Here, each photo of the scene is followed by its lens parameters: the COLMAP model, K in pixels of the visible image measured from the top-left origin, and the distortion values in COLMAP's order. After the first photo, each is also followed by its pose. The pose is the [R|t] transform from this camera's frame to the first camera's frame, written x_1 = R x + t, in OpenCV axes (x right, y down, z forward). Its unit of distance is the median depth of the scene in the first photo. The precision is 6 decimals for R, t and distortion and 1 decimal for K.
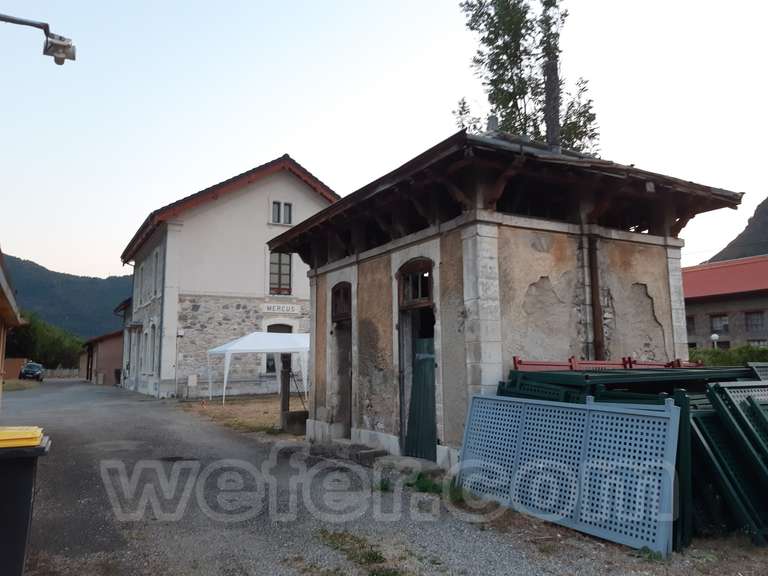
lens RADIAL K [[592.2, 0, 383.9], [0, 592.2, 276.4], [0, 0, 1]] dist [0.092566, -0.188981]
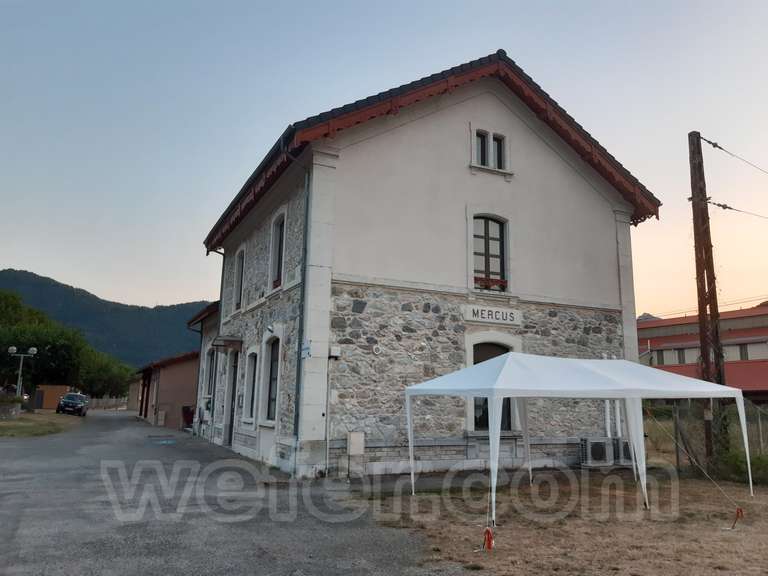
lens RADIAL K [[592.2, 0, 383.9], [0, 592.2, 276.4], [0, 0, 1]] dist [0.092566, -0.188981]
pose [[0.997562, 0.015652, -0.068007, -0.241821], [-0.019498, 0.998225, -0.056271, 0.052227], [0.067005, 0.057460, 0.996097, 0.434435]]
